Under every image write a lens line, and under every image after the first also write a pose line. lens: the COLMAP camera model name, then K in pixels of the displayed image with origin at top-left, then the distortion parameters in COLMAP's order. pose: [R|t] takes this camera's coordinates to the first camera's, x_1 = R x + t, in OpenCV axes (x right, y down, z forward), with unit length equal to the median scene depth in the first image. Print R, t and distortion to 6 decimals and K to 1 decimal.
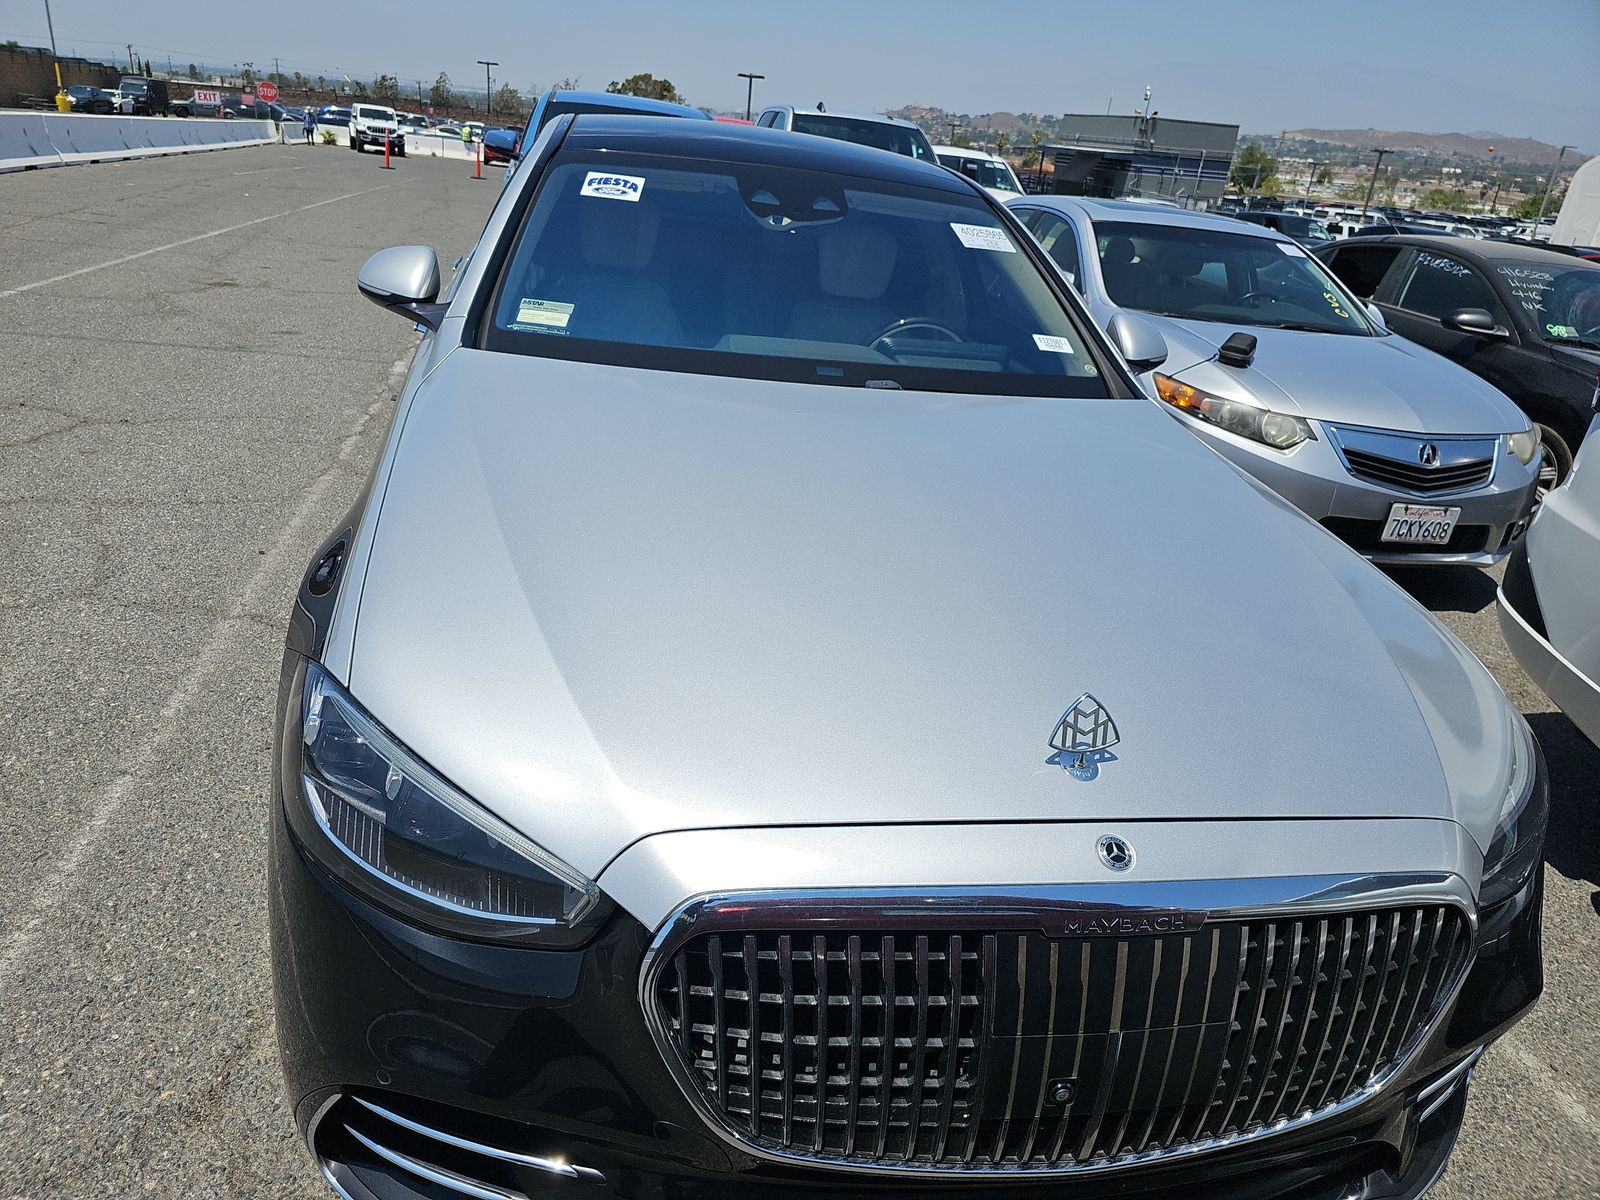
lens RADIAL K [[1147.7, 0, 800.0], [0, 1147.7, 600.0], [0, 0, 1]] dist [0.009114, 0.001306]
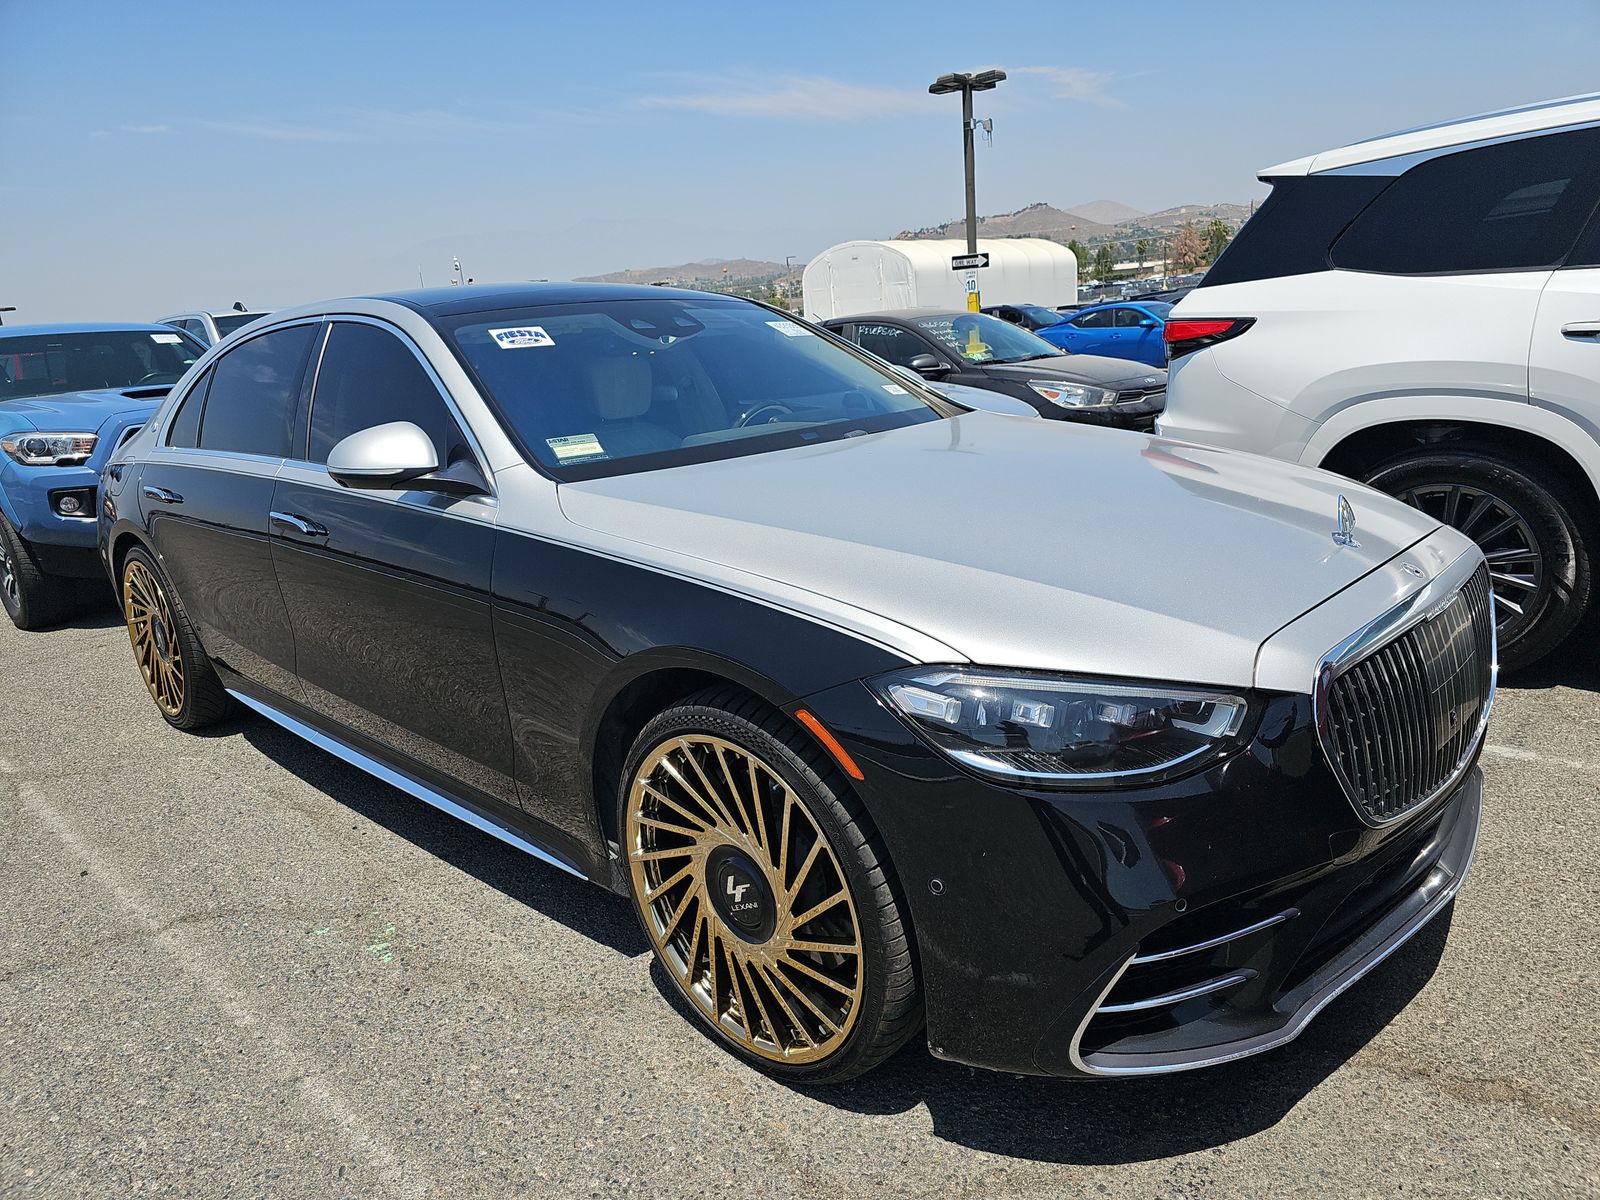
lens RADIAL K [[1170.2, 0, 800.0], [0, 1170.2, 600.0], [0, 0, 1]] dist [0.045271, -0.065487]
pose [[0.778503, -0.297959, 0.552406, -0.636805], [0.375392, 0.926401, -0.029352, -0.008468], [-0.503004, 0.230220, 0.833058, 0.026794]]
